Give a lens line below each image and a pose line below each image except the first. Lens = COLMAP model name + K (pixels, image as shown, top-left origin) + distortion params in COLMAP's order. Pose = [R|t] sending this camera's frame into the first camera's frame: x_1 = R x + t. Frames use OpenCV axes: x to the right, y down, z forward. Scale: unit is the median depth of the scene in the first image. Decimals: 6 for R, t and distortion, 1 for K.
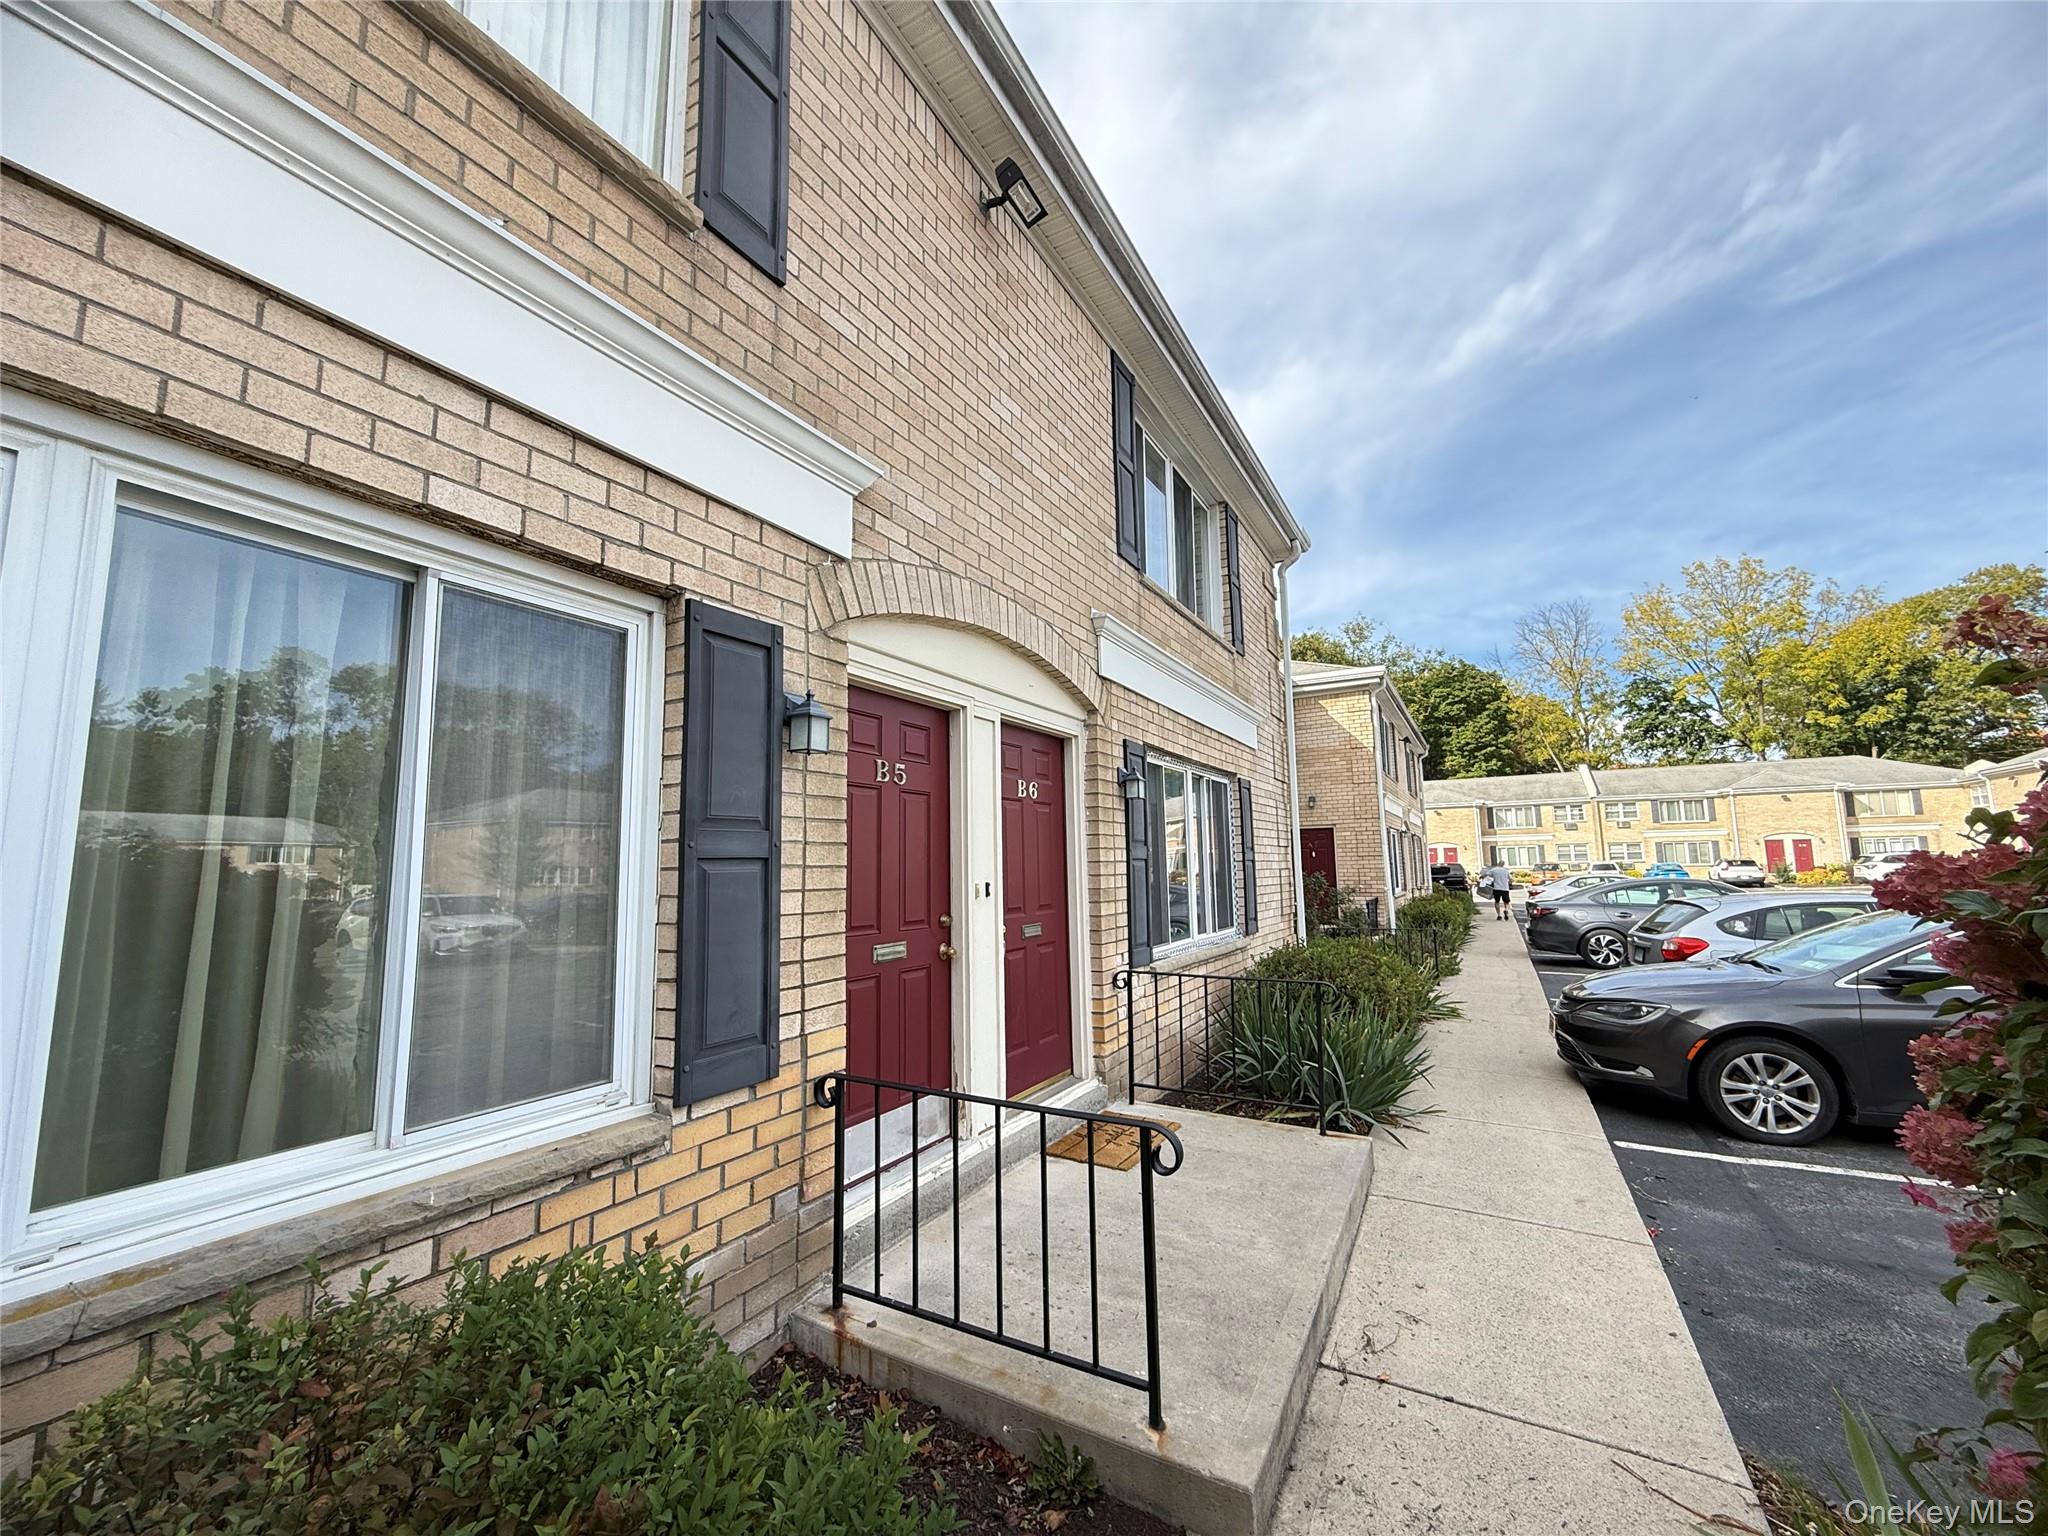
lens RADIAL K [[811.4, 0, 1015.4], [0, 811.4, 771.2], [0, 0, 1]] dist [-0.001546, 0.000184]
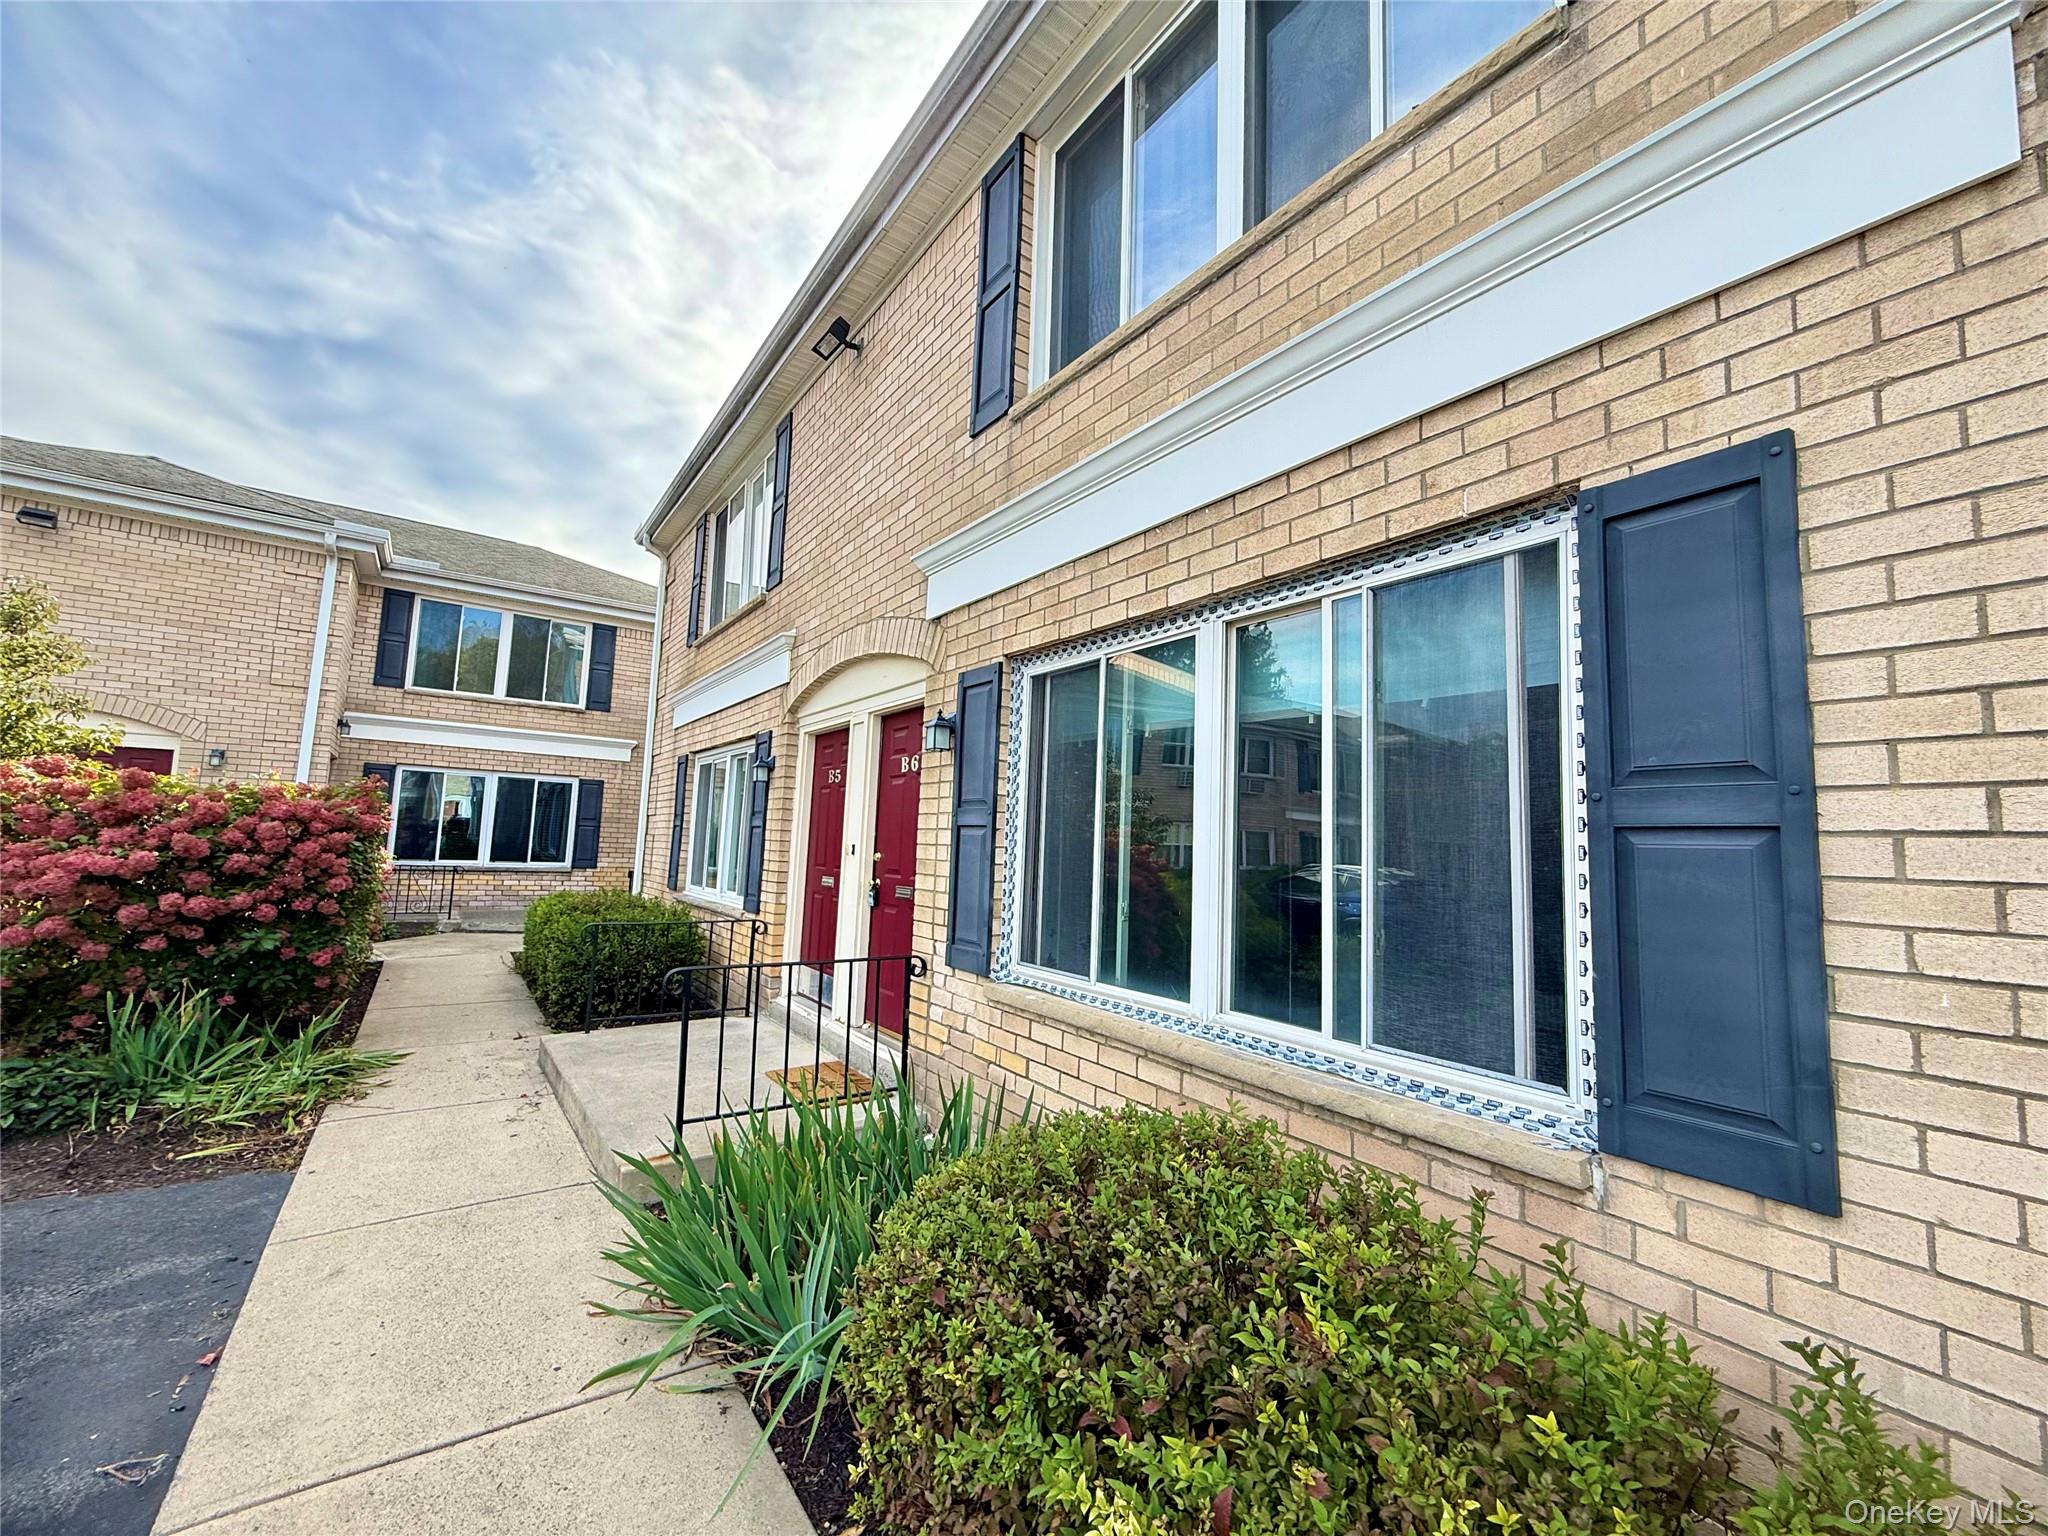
lens RADIAL K [[811.4, 0, 1015.4], [0, 811.4, 771.2], [0, 0, 1]] dist [-0.001546, 0.000184]
pose [[-0.416713, -0.087122, -0.904854, 1.349251], [0.076291, 0.988533, -0.130313, 0.266577], [0.905831, -0.123336, -0.405288, 2.252537]]
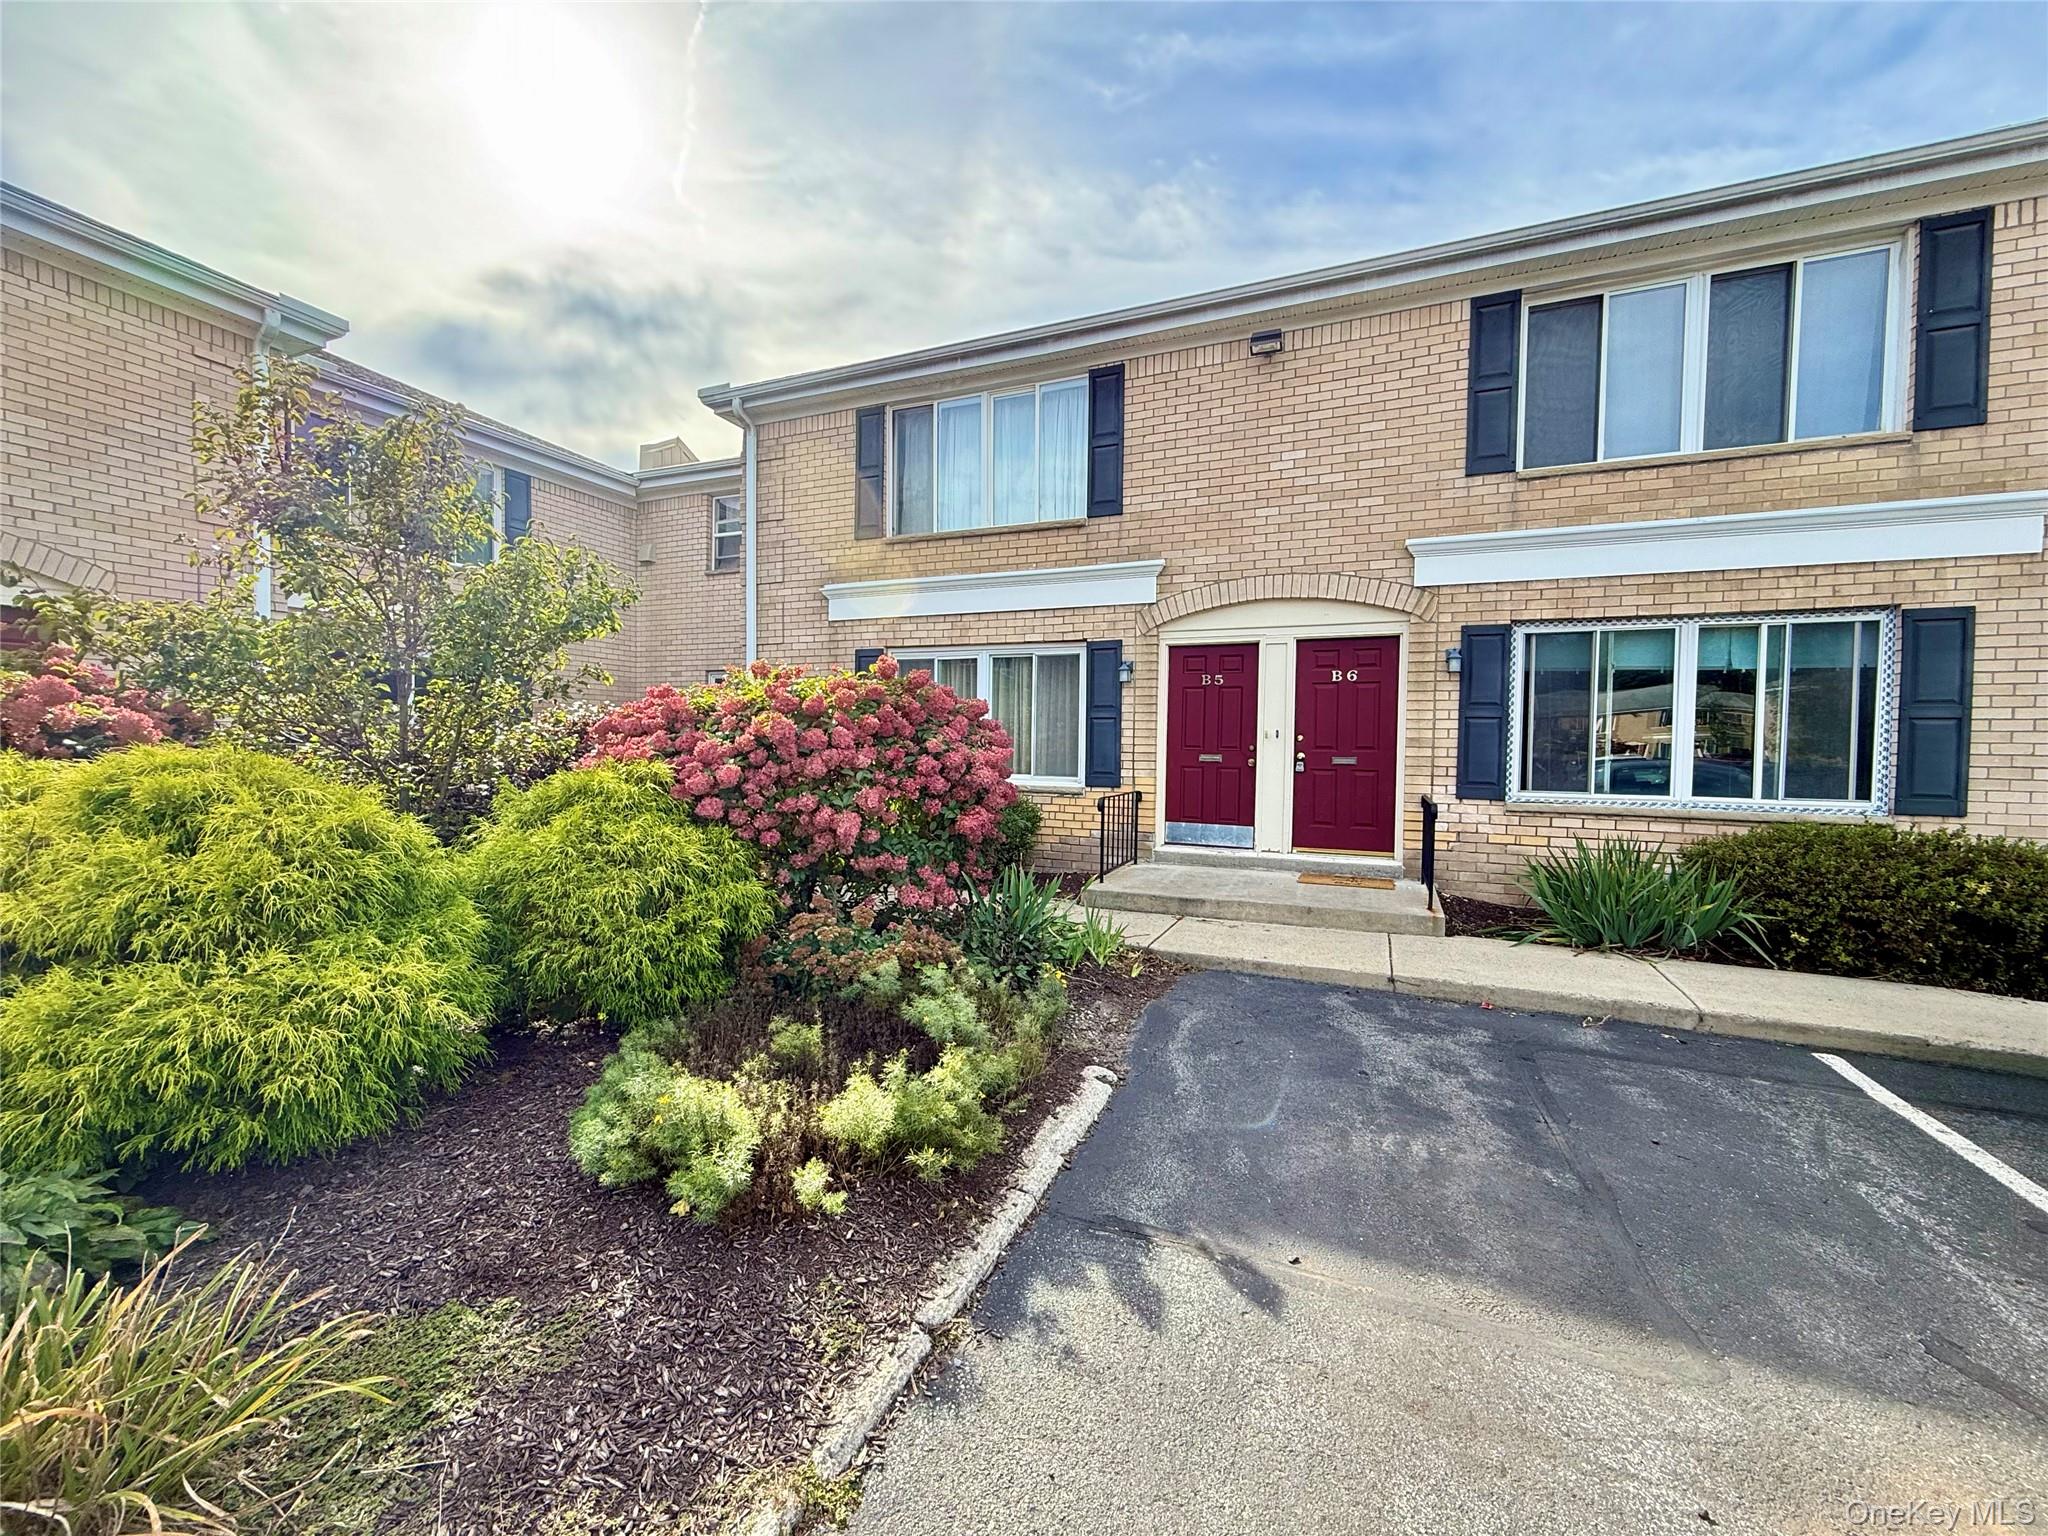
lens RADIAL K [[811.4, 0, 1015.4], [0, 811.4, 771.2], [0, 0, 1]] dist [-0.001546, 0.000184]
pose [[0.112770, 0.049404, -0.992392, 2.252681], [0.102801, 0.992823, 0.061107, 0.066036], [0.988289, -0.108910, 0.106882, 0.216612]]
